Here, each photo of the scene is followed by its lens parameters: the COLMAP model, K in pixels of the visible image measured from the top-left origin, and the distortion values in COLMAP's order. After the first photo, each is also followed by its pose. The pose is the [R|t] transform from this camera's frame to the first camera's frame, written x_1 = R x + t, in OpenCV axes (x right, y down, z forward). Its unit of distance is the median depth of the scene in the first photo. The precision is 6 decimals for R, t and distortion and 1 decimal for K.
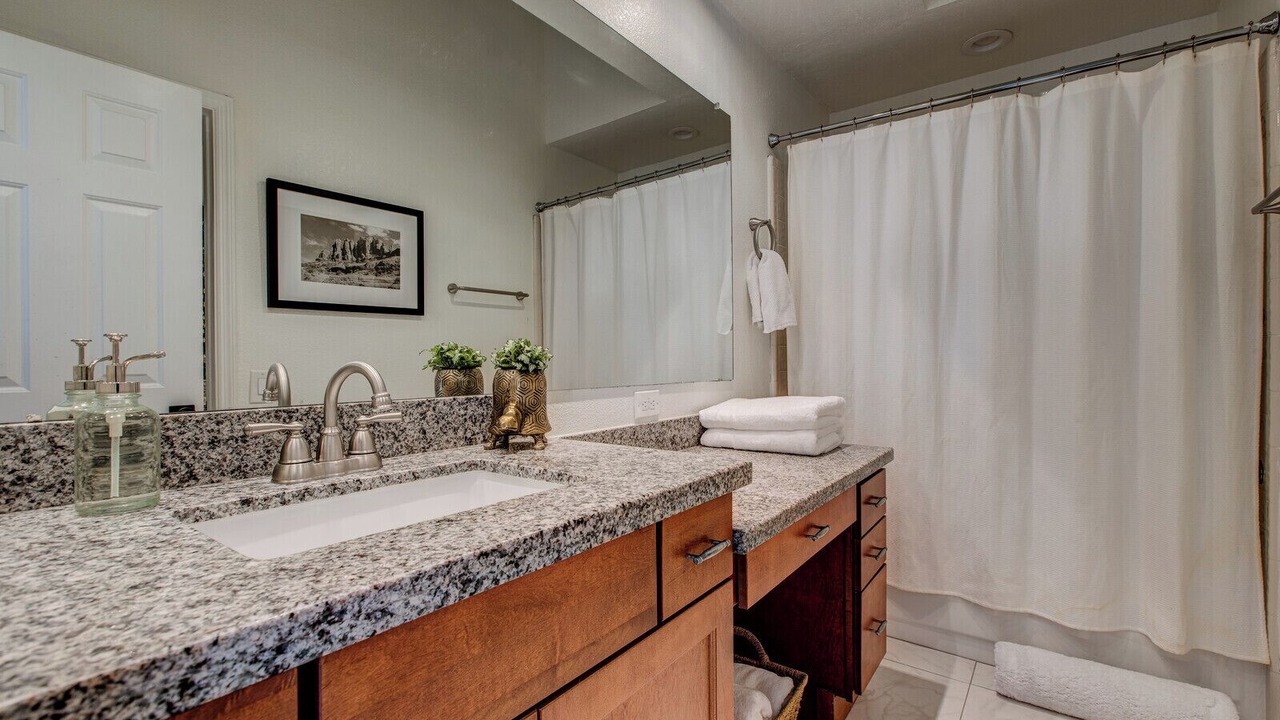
lens RADIAL K [[566.6, 0, 639.7], [0, 566.6, 361.3], [0, 0, 1]] dist [-0.000767, -0.000099]
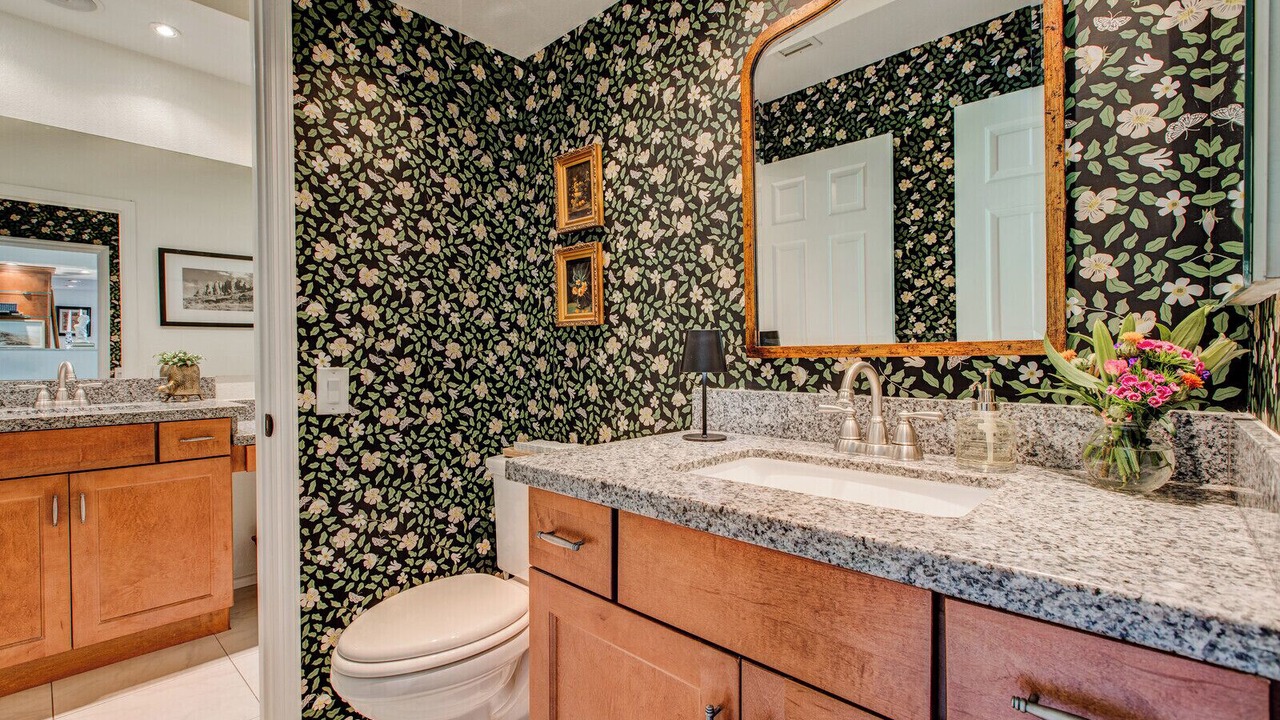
lens RADIAL K [[566.6, 0, 638.5], [0, 566.6, 361.7], [0, 0, 1]] dist [-0.000767, -0.000099]
pose [[0.994134, 0.004819, -0.108043, 0.883933], [-0.003829, 0.999949, 0.009365, -0.012371], [0.108083, -0.008897, 0.994102, -0.473949]]
